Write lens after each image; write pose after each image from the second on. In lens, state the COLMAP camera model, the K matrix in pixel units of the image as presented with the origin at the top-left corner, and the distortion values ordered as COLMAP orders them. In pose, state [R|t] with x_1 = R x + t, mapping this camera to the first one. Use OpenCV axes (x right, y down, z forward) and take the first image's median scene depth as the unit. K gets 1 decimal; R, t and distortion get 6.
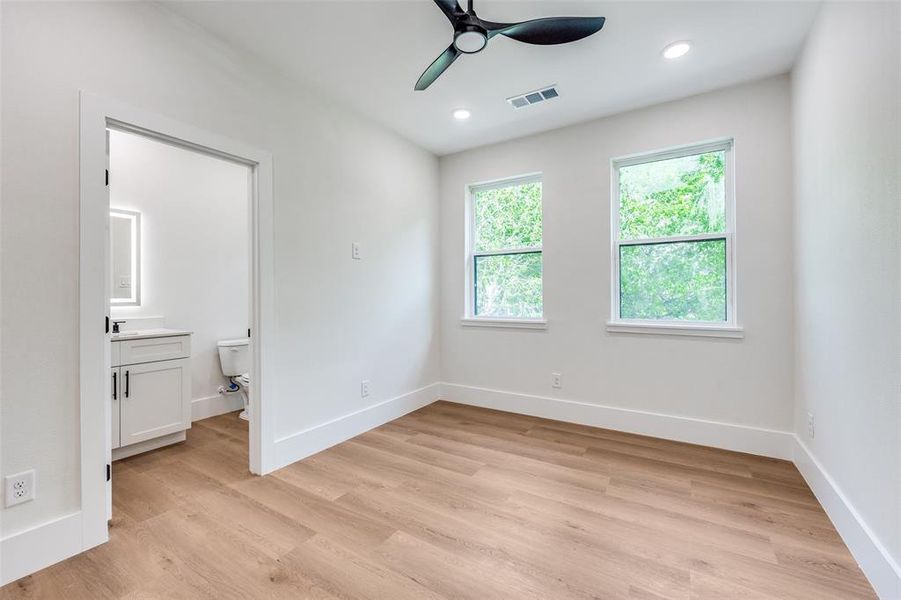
lens RADIAL K [[370.1, 0, 445.8], [0, 370.1, 300.6], [0, 0, 1]] dist [-0.001172, -0.000138]
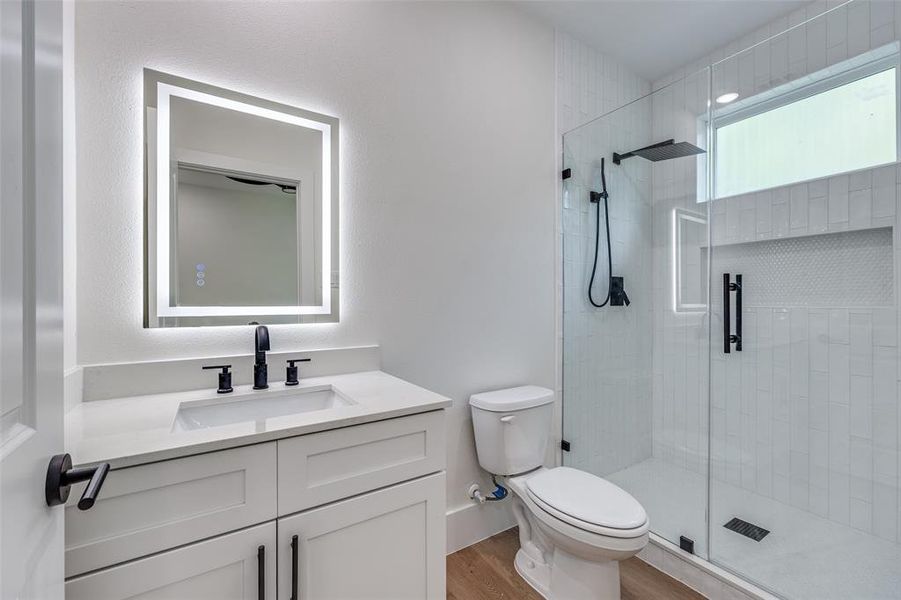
lens RADIAL K [[370.1, 0, 445.8], [0, 370.1, 300.6], [0, 0, 1]] dist [-0.001172, -0.000138]
pose [[0.901944, -0.007026, -0.431795, -0.507922], [0.001807, 0.999920, -0.012497, -0.006252], [0.431849, 0.010491, 0.901885, 0.644126]]
